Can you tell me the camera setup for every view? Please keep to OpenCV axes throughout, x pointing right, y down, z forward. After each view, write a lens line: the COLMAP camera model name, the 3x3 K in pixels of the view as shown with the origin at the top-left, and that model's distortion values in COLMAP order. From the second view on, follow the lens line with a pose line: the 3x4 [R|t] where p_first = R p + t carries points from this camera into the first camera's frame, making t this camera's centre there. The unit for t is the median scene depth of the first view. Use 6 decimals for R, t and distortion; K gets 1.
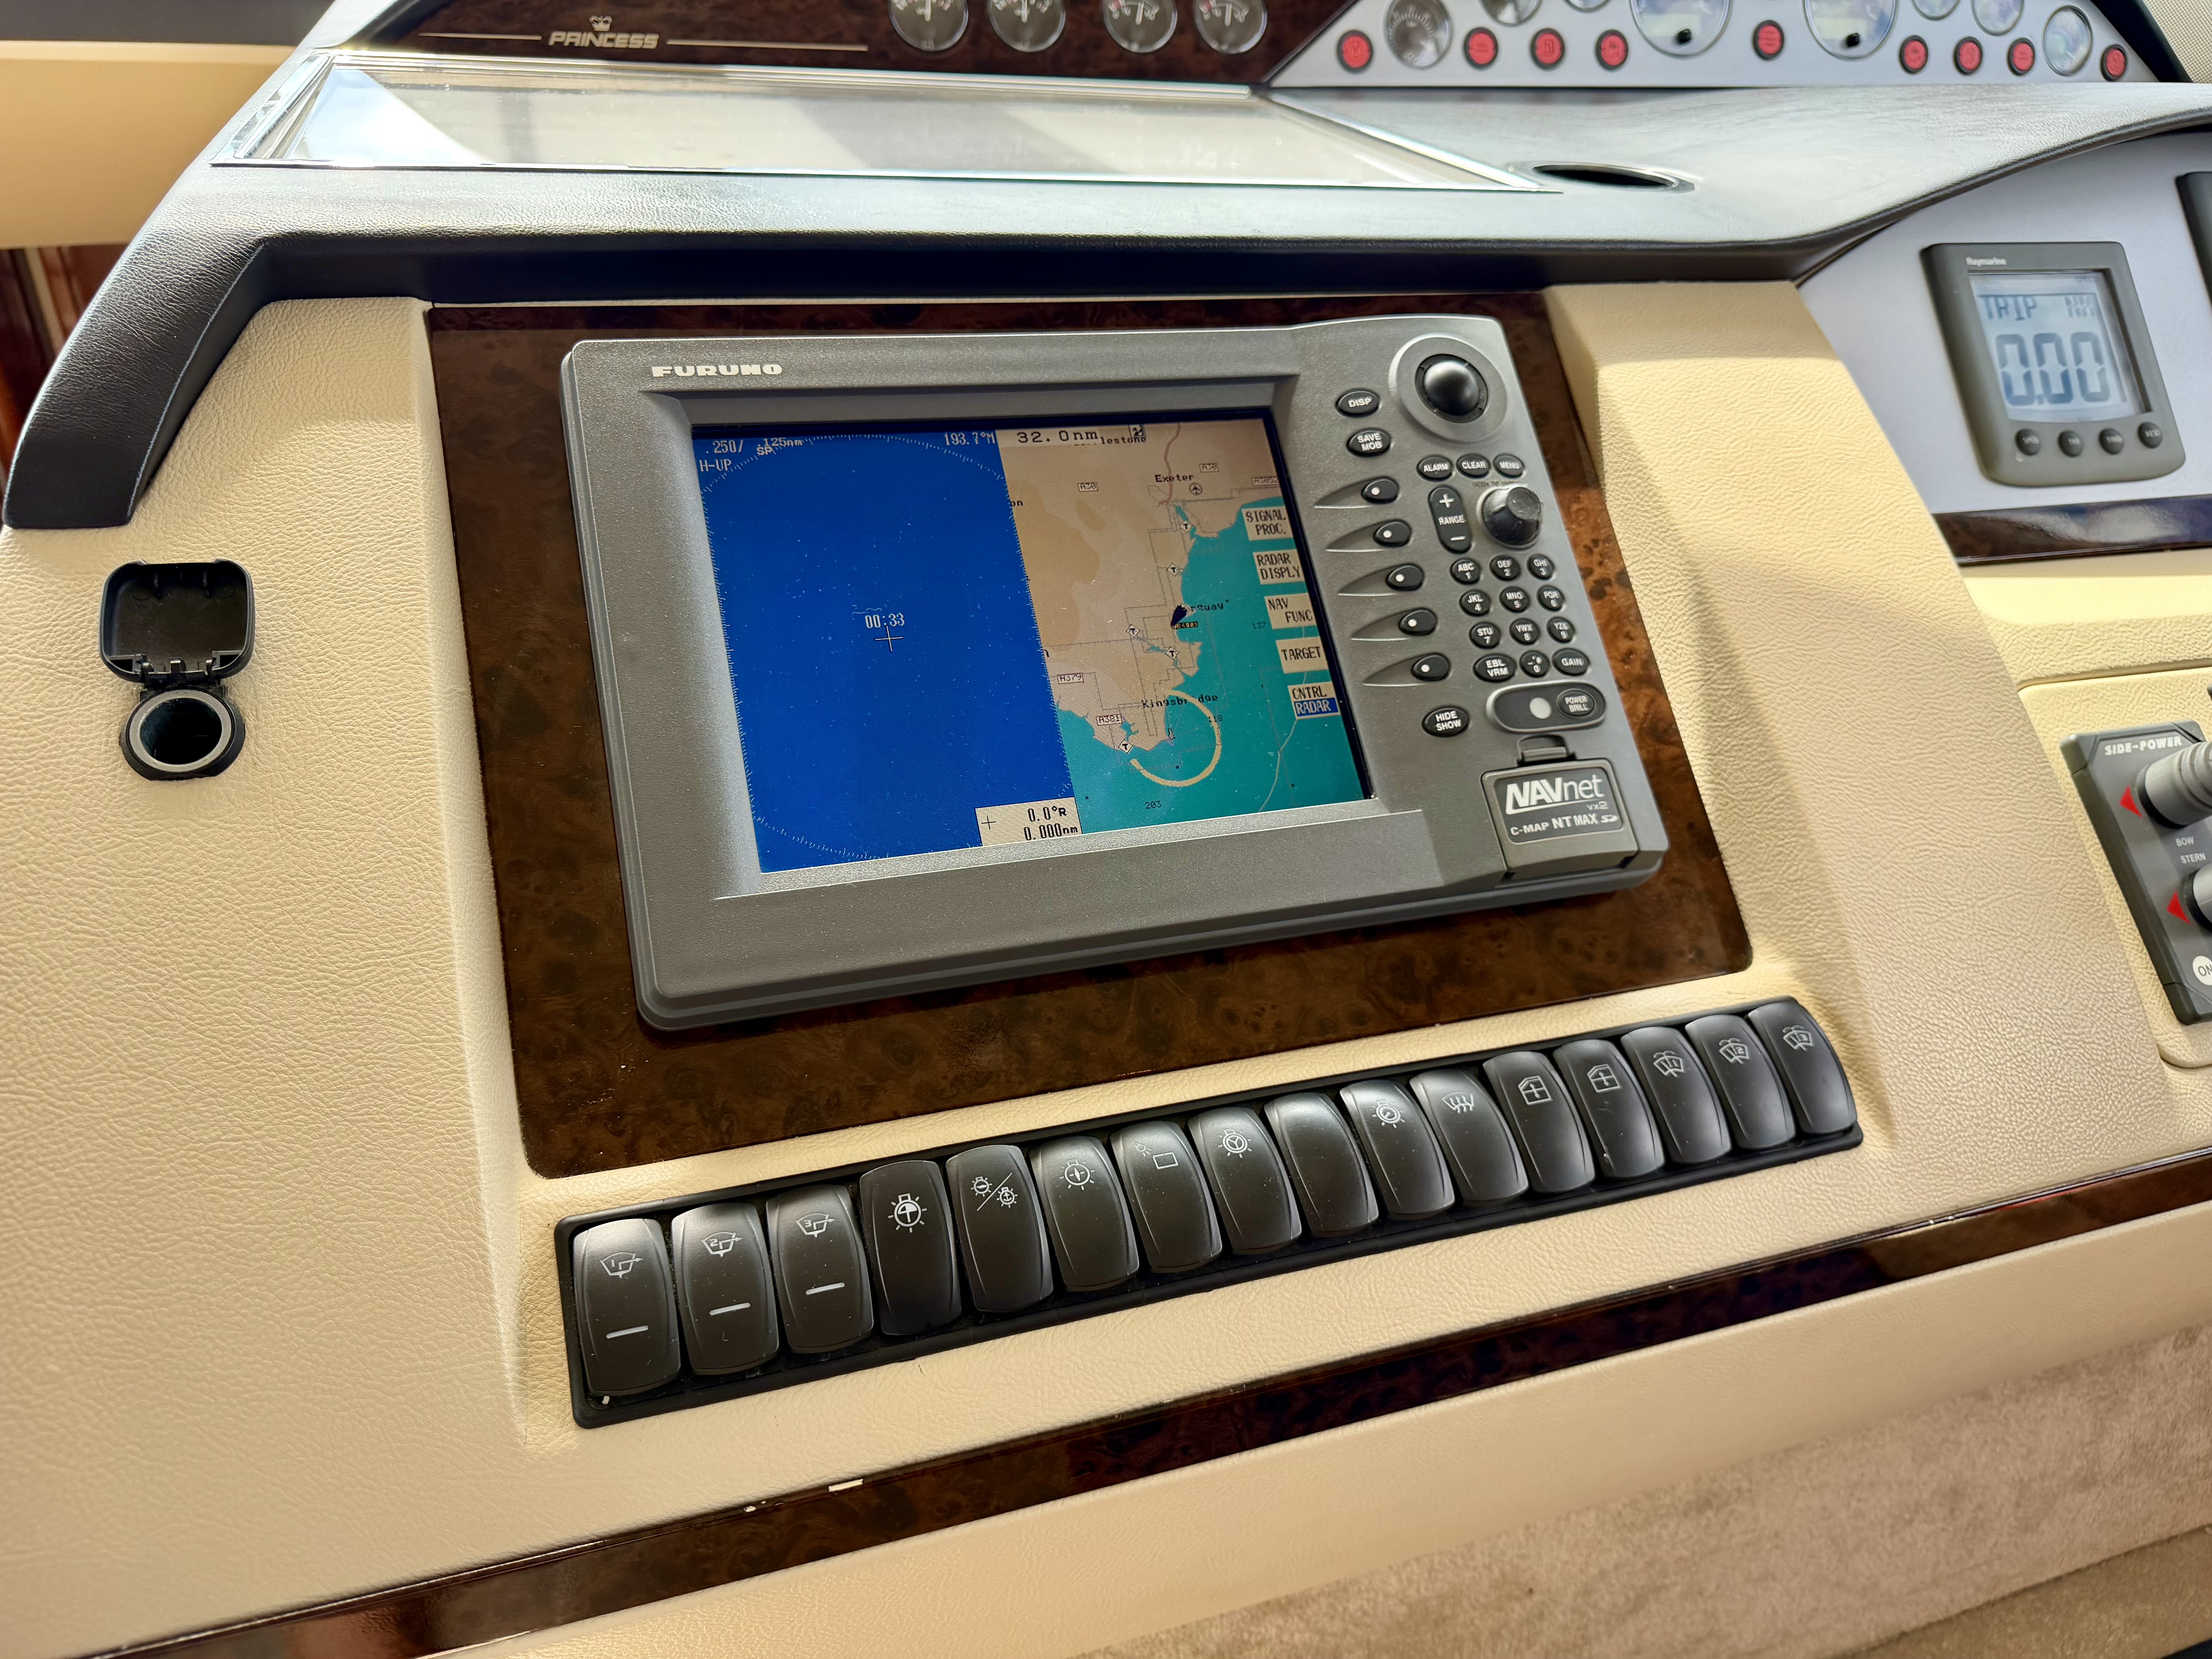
lens RADIAL K [[1555.4, 0, 1117.3], [0, 1555.4, 876.4], [0, 0, 1]] dist [0.050103, -0.083442]
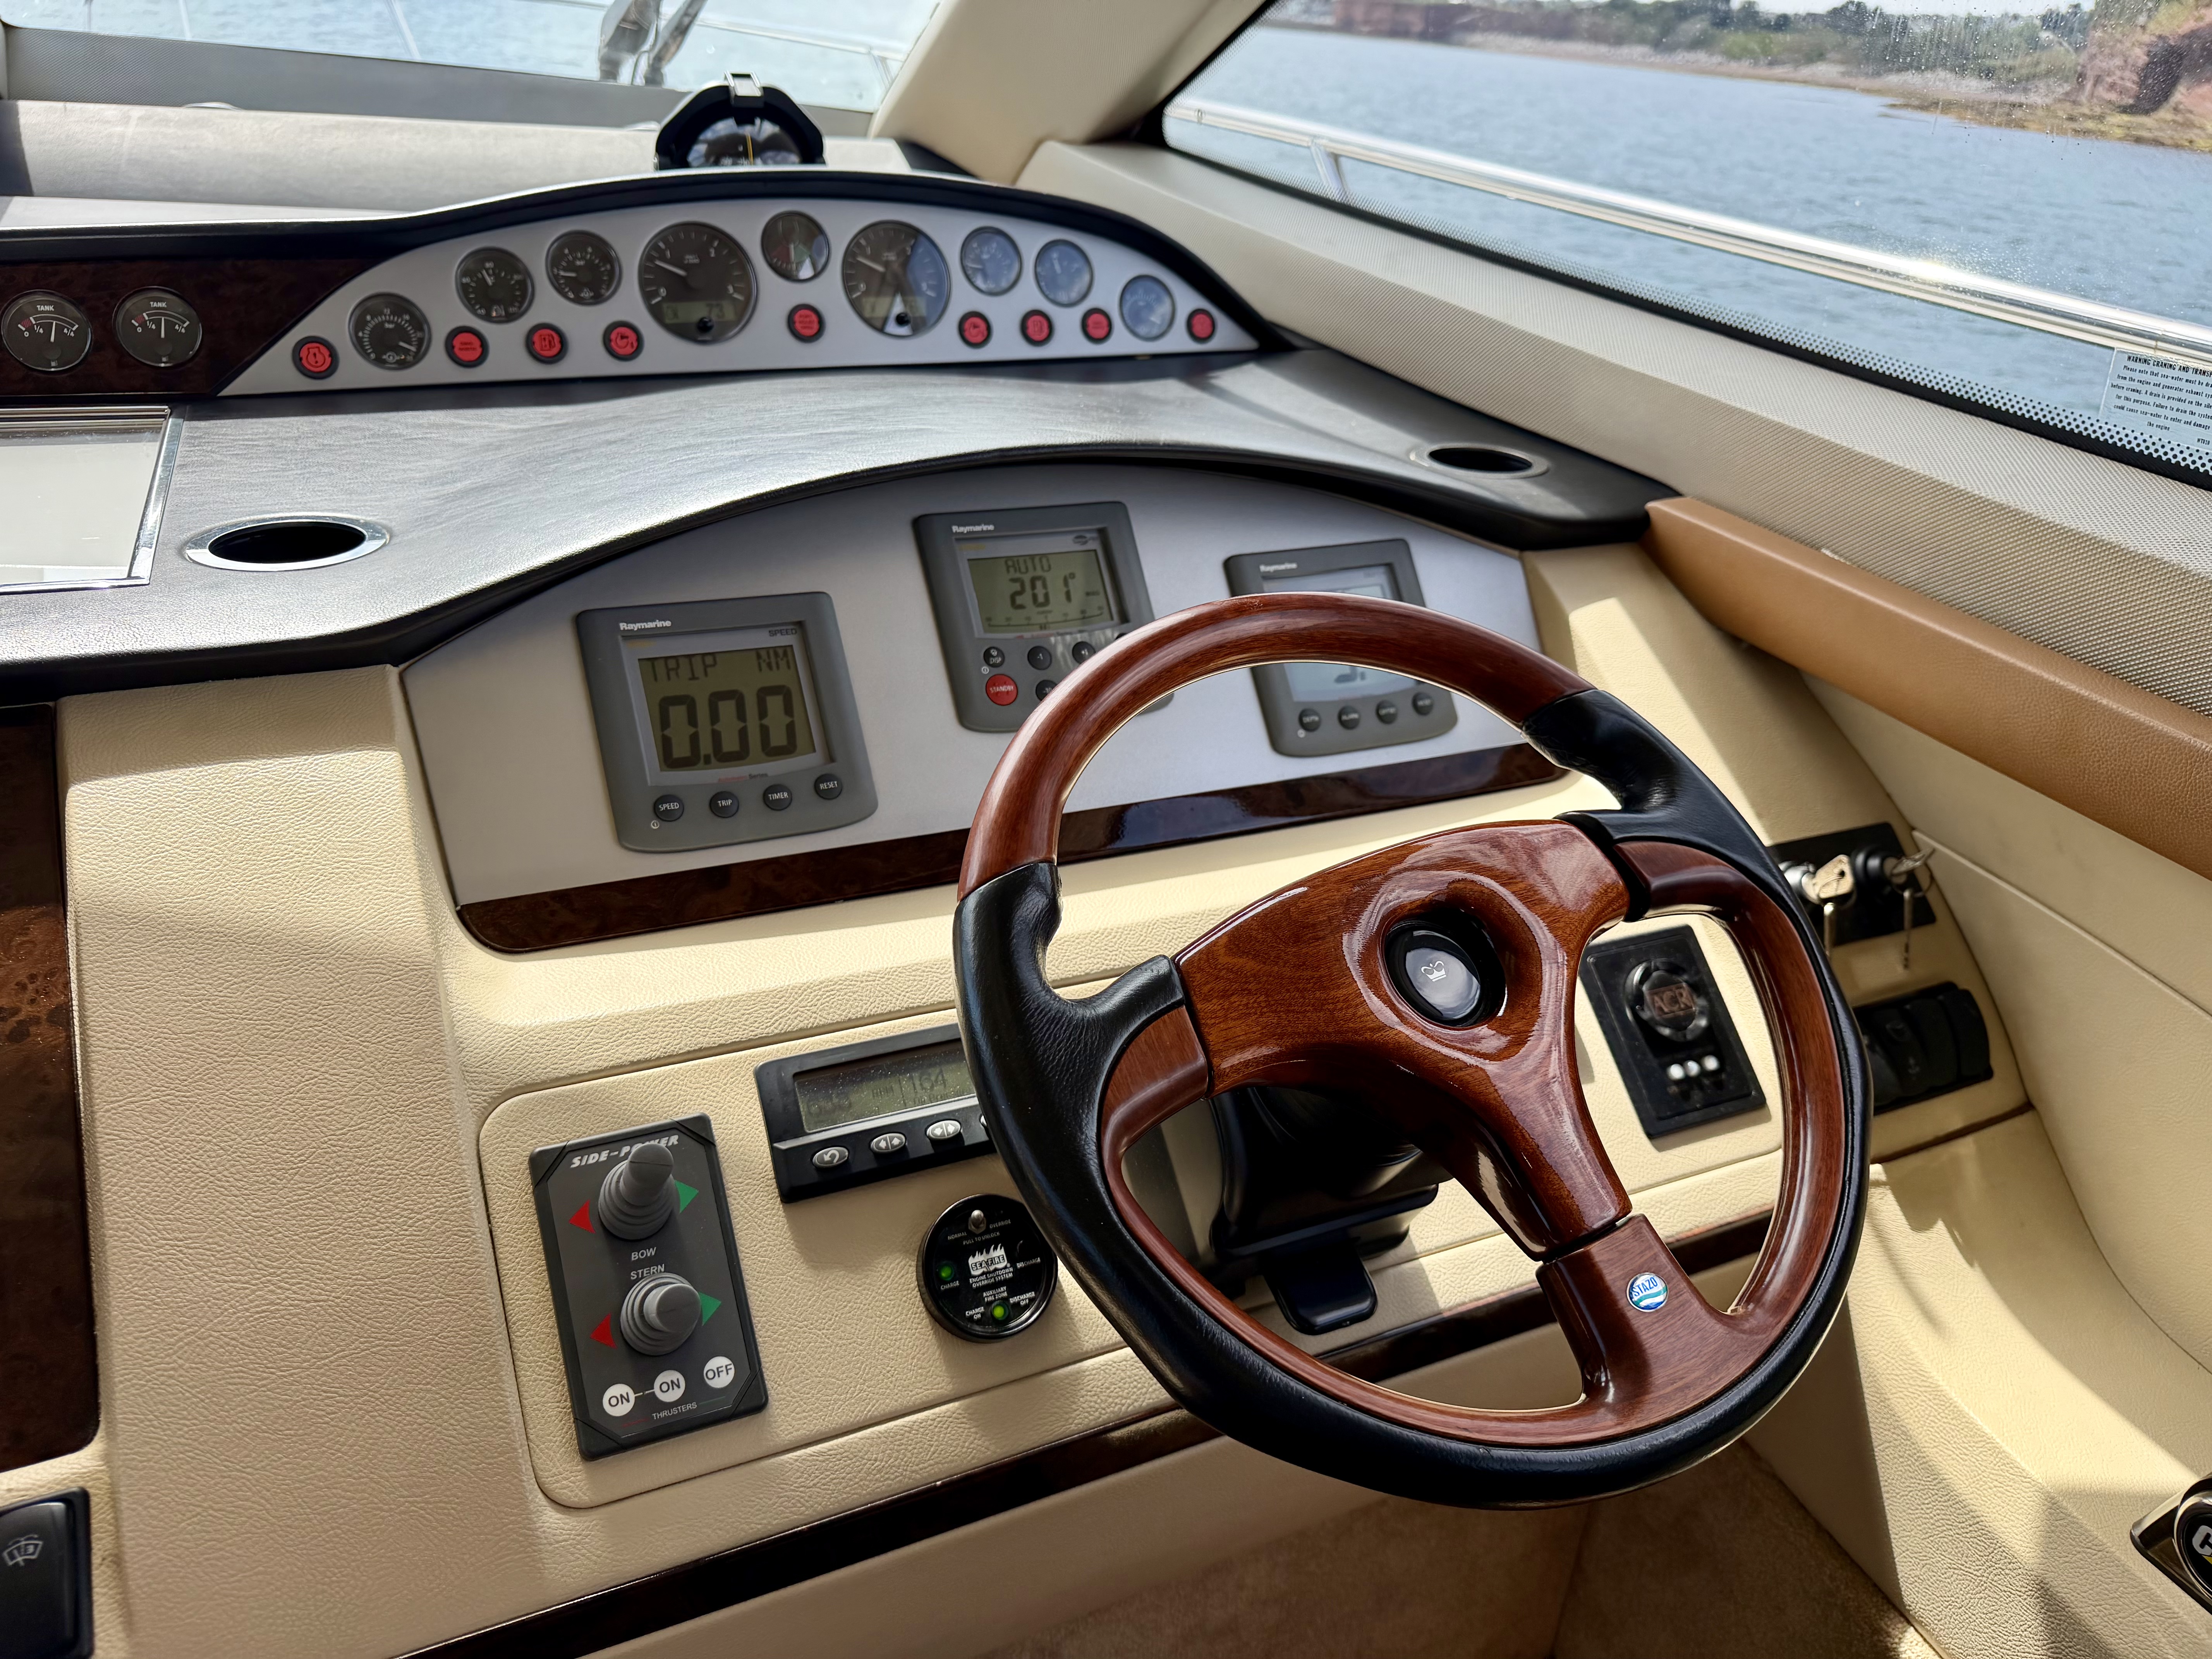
lens RADIAL K [[1555.4, 0, 1117.3], [0, 1555.4, 876.4], [0, 0, 1]] dist [0.050103, -0.083442]
pose [[0.992737, -0.048062, 0.110289, 0.921938], [0.054412, 0.996985, -0.055311, -0.198118], [-0.107298, 0.060910, 0.992359, -0.035413]]
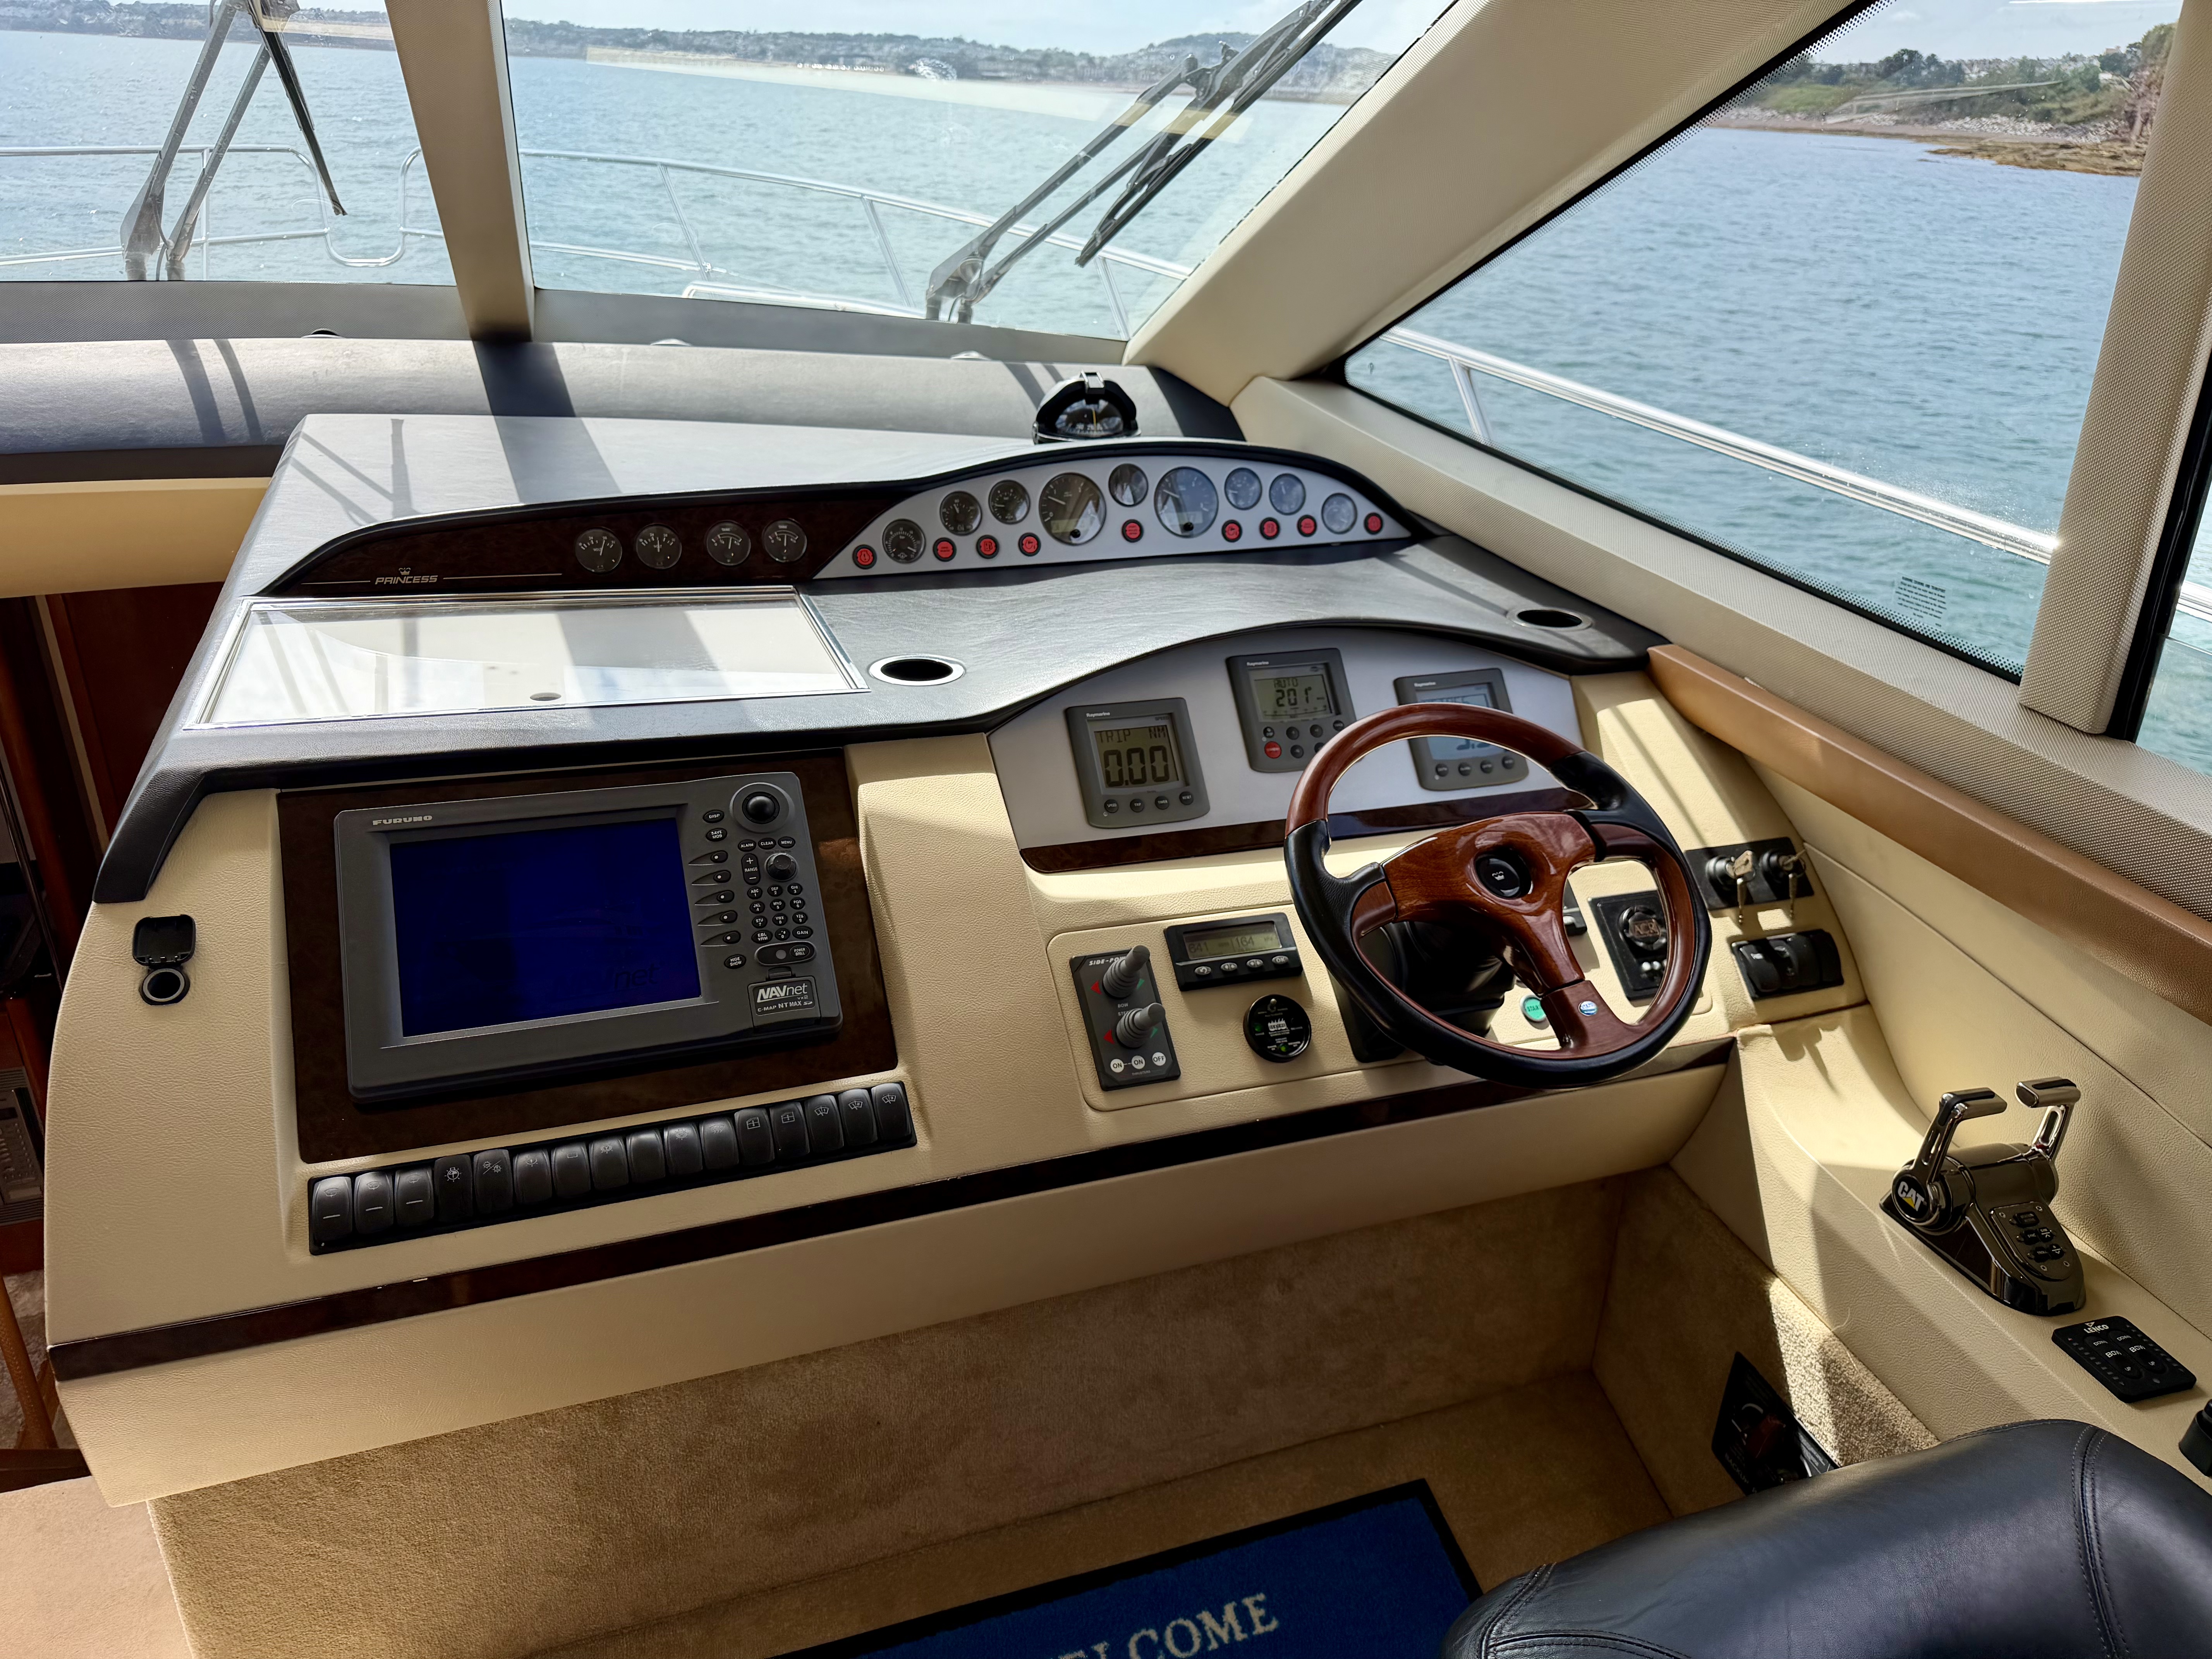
lens RADIAL K [[1550.2, 0, 1102.0], [0, 1550.2, 863.2], [0, 0, 1]] dist [0.087048, -0.128721]
pose [[0.999540, -0.018730, 0.023853, 0.636448], [0.021428, 0.992739, -0.118367, 0.034646], [-0.021462, 0.118824, 0.992683, -1.167500]]
